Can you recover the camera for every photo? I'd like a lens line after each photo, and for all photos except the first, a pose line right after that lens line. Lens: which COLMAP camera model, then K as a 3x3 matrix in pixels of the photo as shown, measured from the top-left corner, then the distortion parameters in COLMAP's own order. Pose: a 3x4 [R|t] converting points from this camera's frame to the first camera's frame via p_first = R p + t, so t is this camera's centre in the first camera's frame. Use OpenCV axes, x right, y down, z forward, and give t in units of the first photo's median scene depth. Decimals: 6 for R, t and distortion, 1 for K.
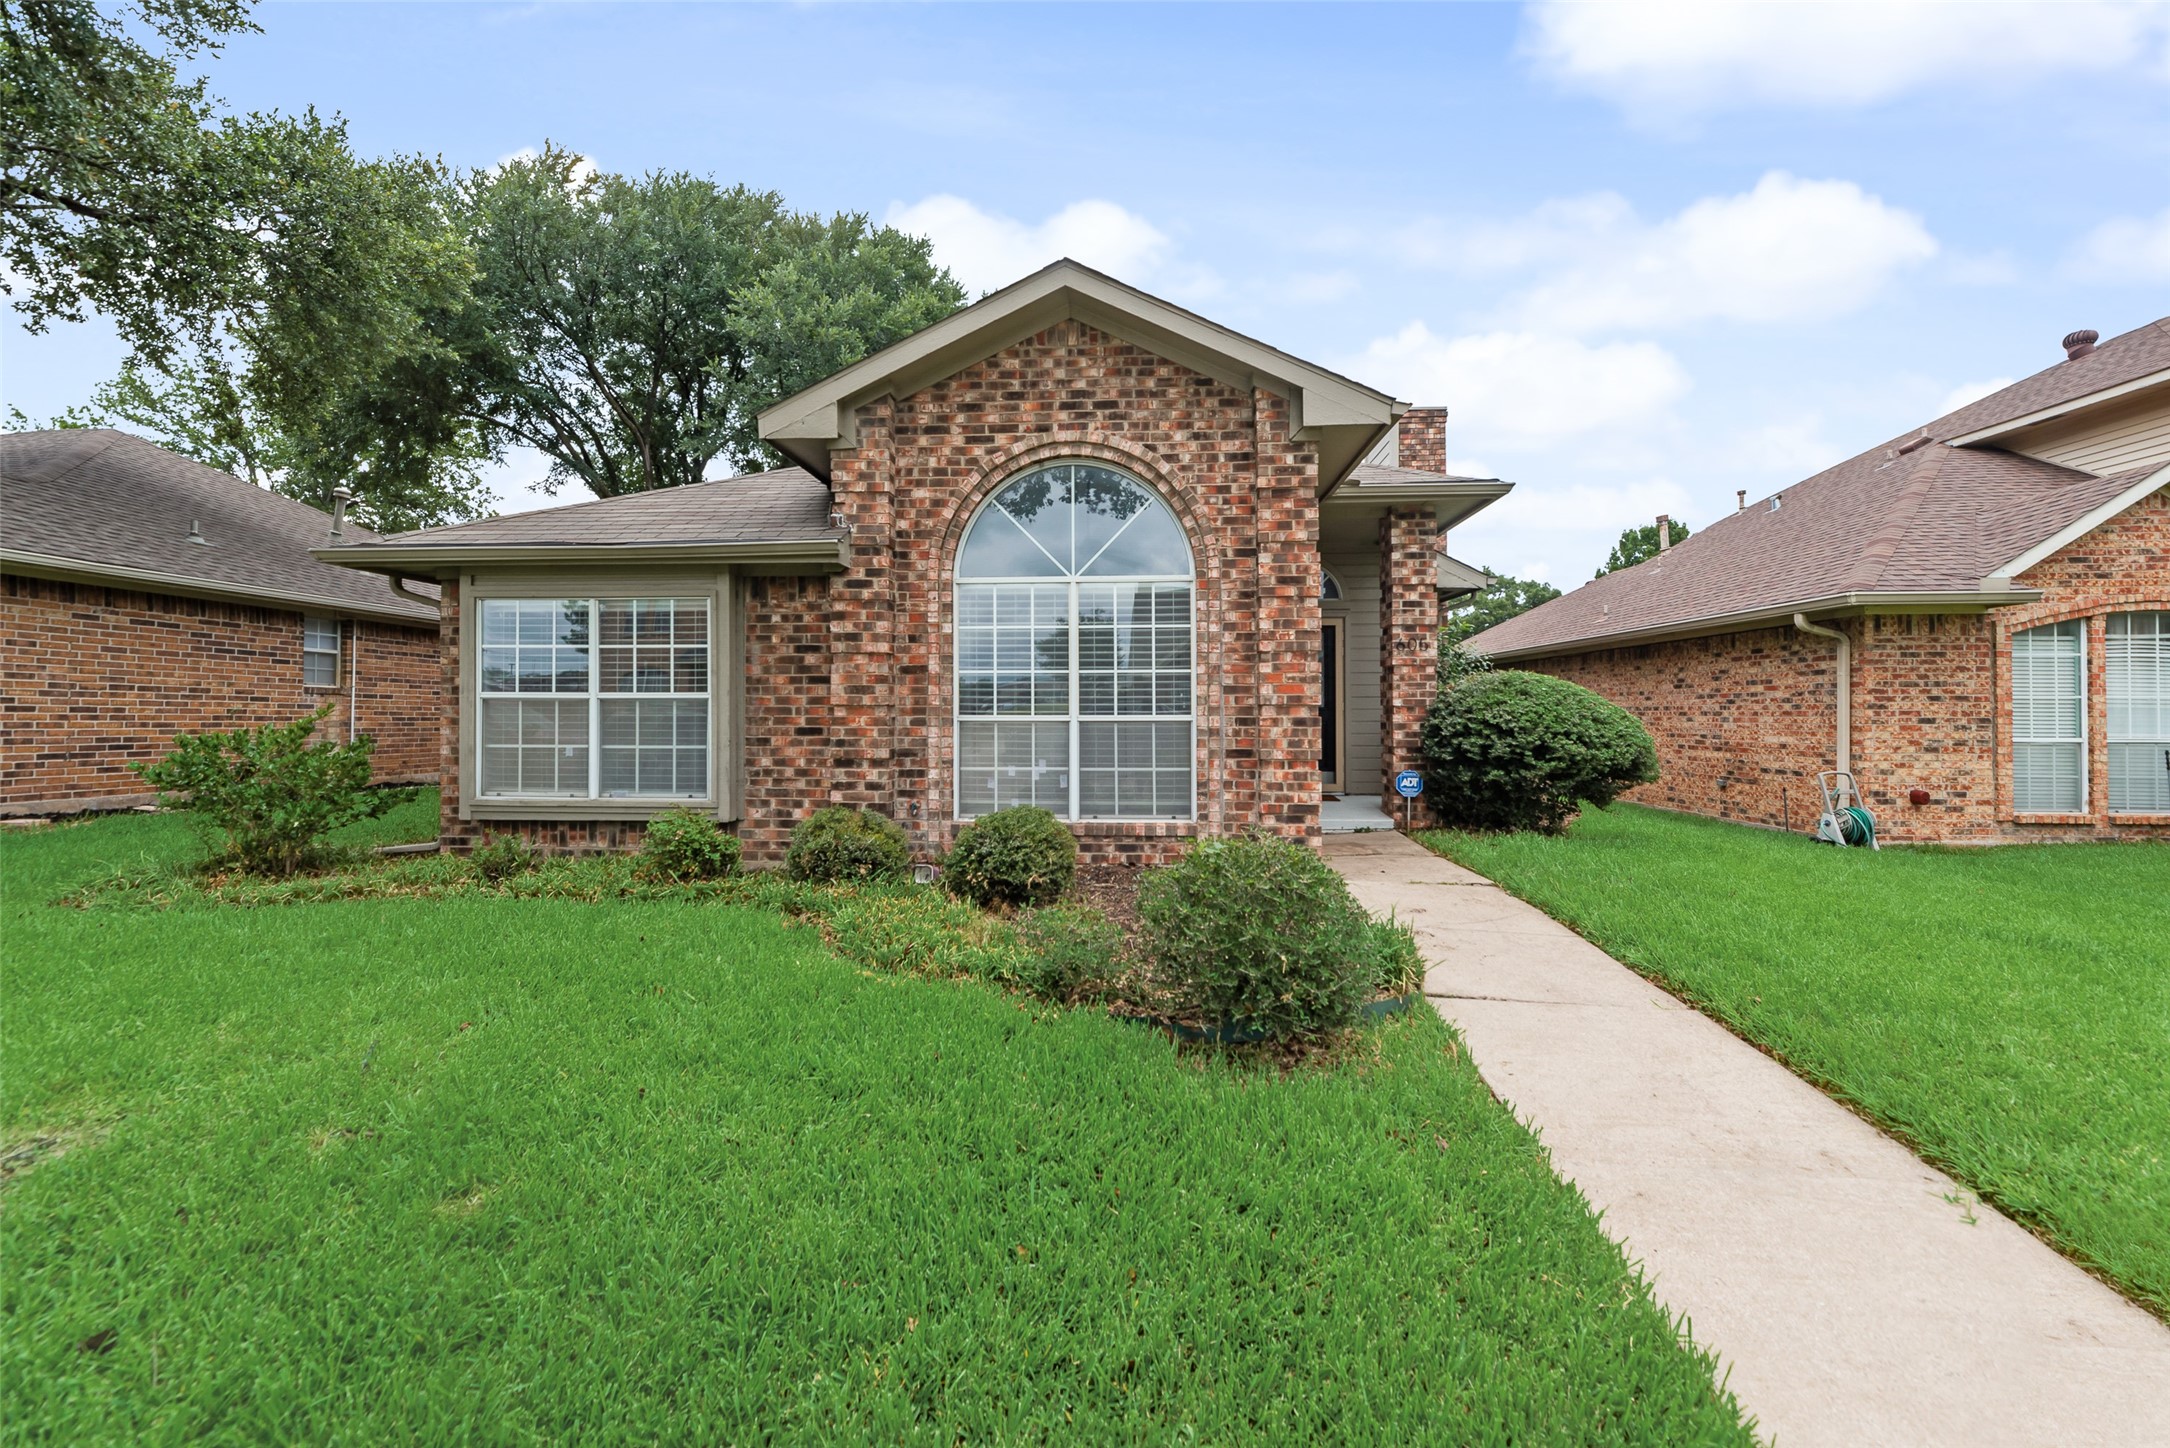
lens RADIAL K [[890.8, 0, 1088.4], [0, 890.8, 693.8], [0, 0, 1]] dist [-0.000440, 0.000590]
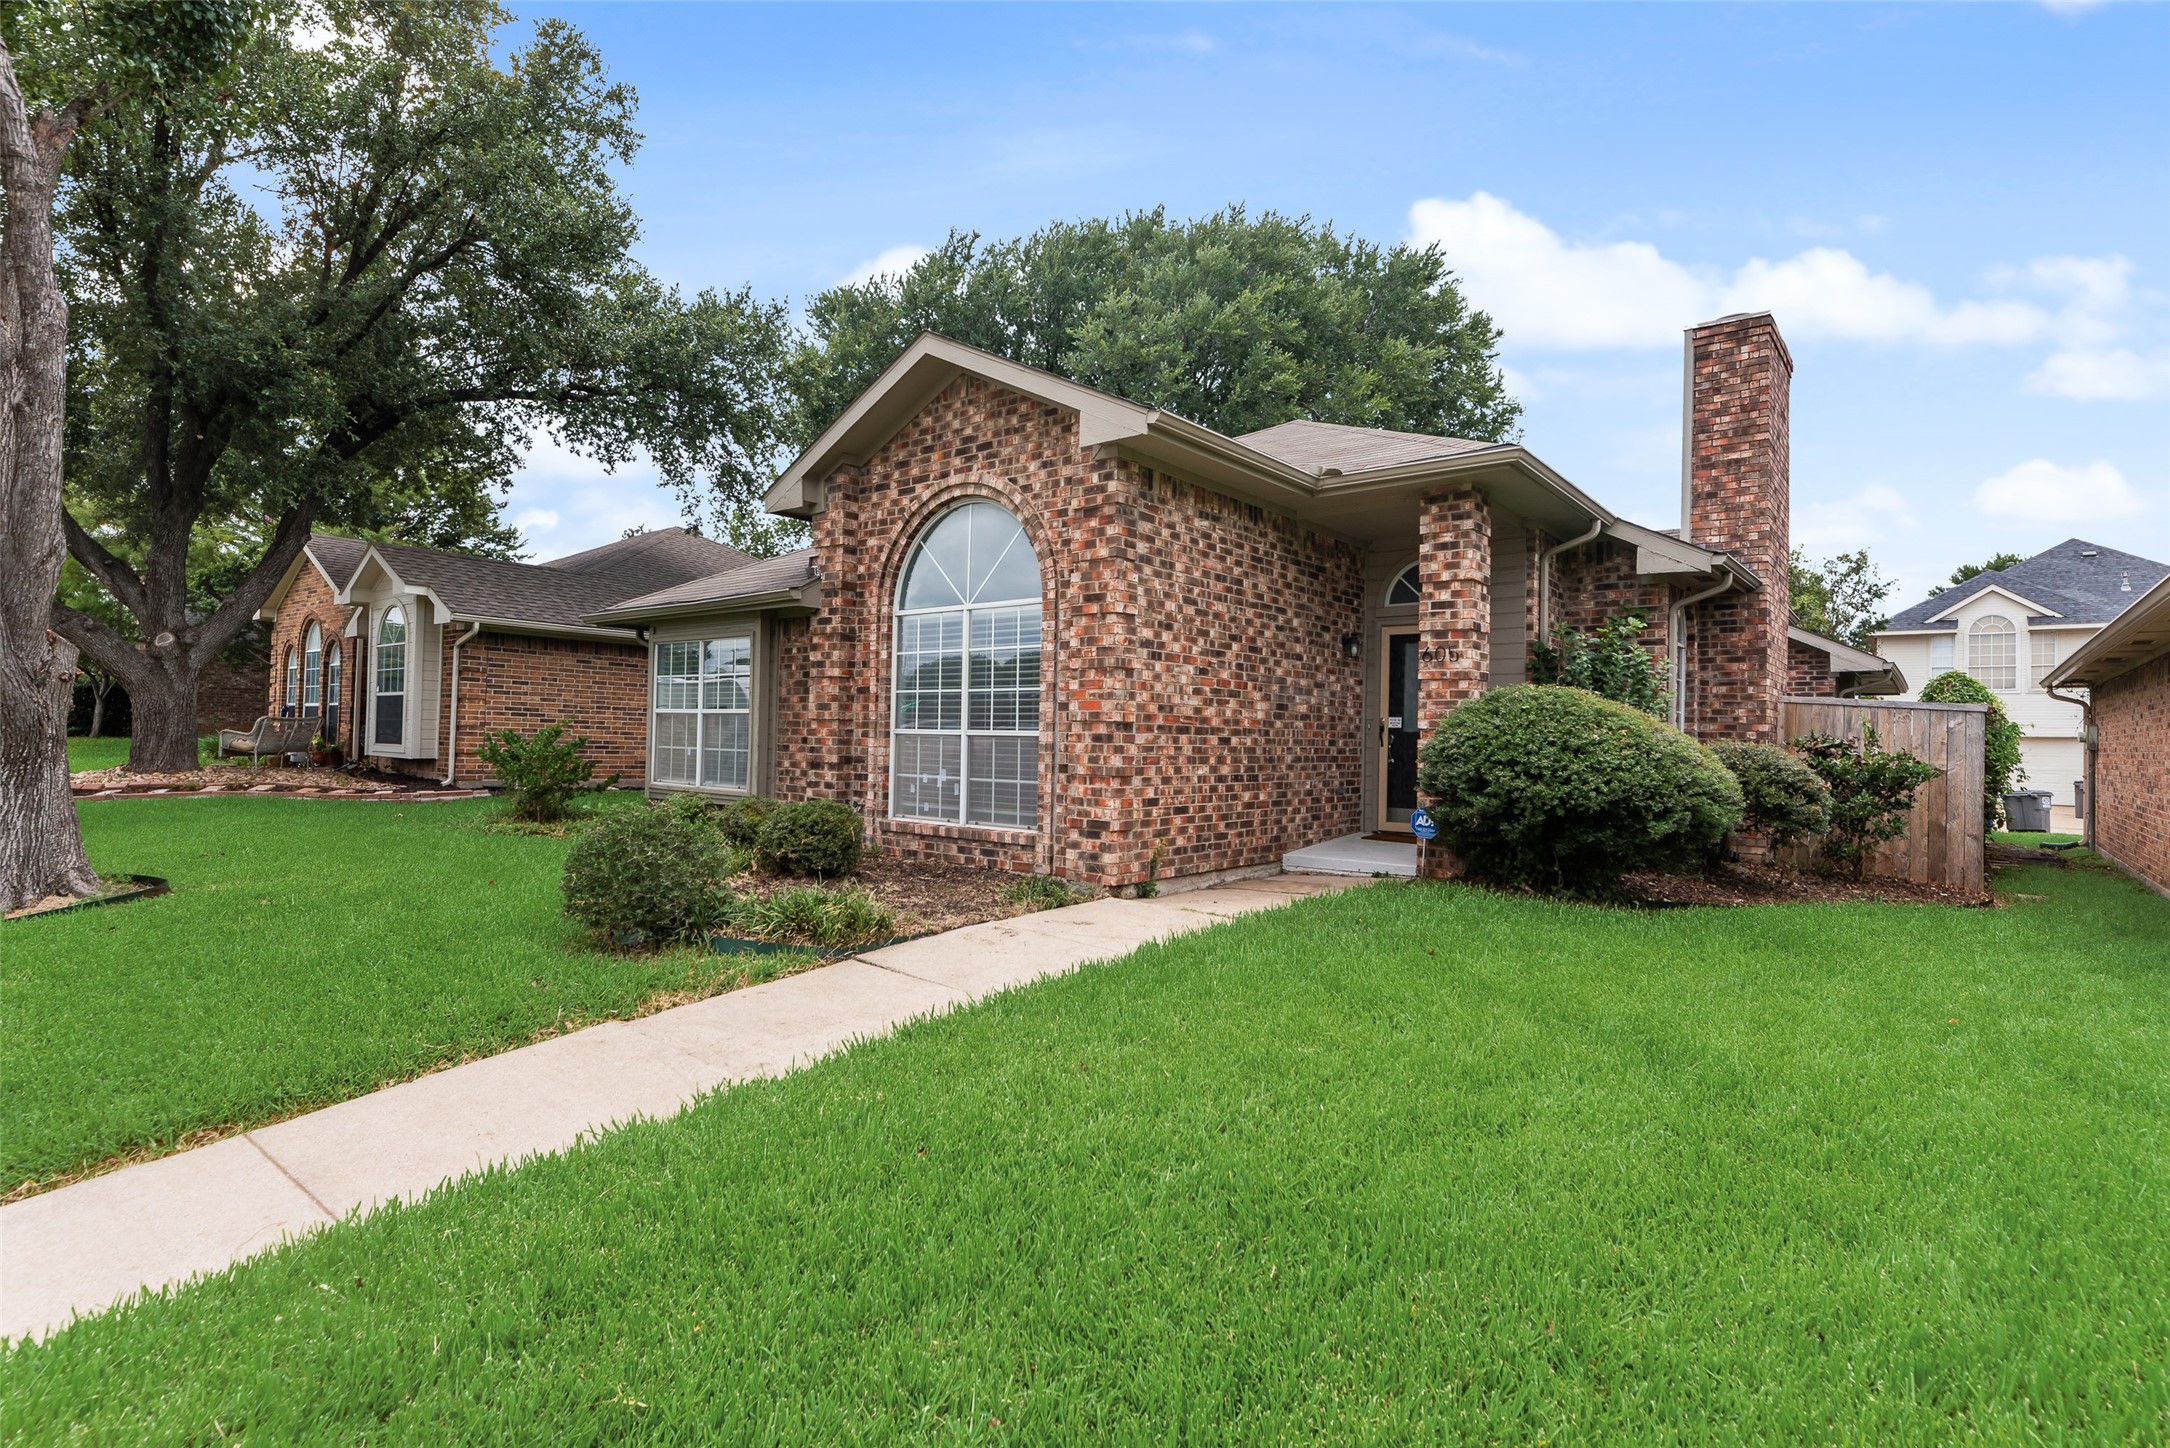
lens RADIAL K [[1060.7, 0, 1080.7], [0, 1060.7, 707.2], [0, 0, 1]] dist [-0.002477, -0.000698]
pose [[0.812519, -0.000444, -0.582935, 0.866302], [-0.008396, 0.999887, -0.012464, 0.011210], [0.582875, 0.015022, 0.812423, 0.014872]]
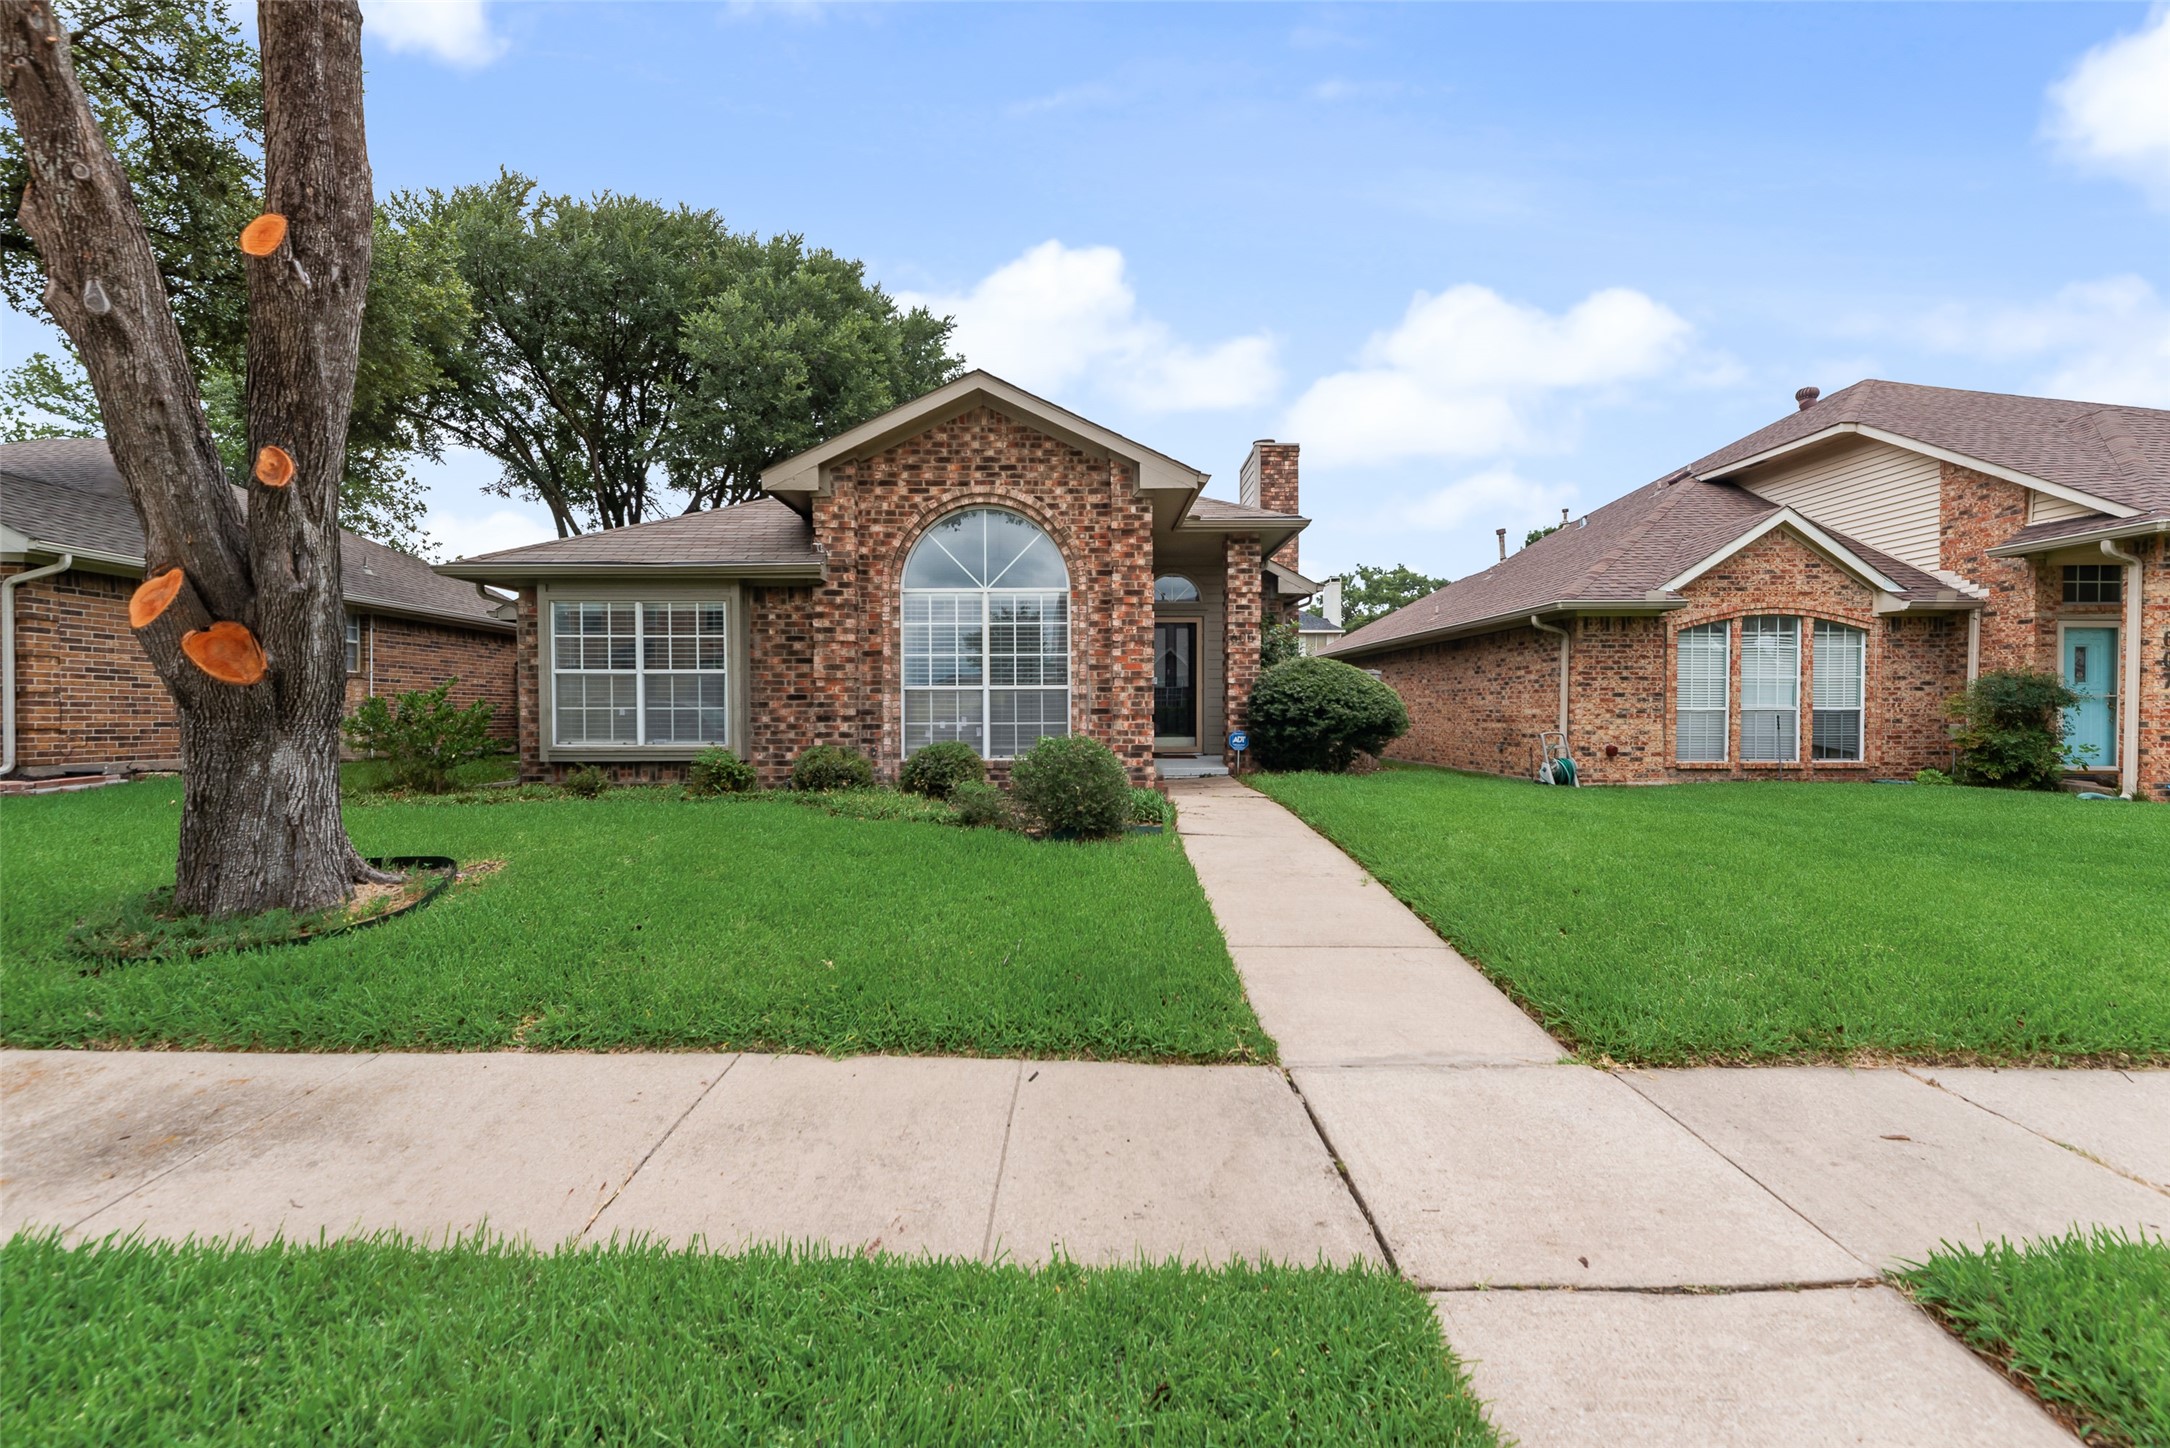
lens RADIAL K [[922.9, 0, 1083.1], [0, 922.9, 712.0], [0, 0, 1]] dist [0.000772, -0.000159]
pose [[0.997670, -0.002332, 0.068188, 0.037605], [0.000775, 0.999739, 0.022848, 0.032552], [-0.068224, -0.022742, 0.997411, -0.486547]]
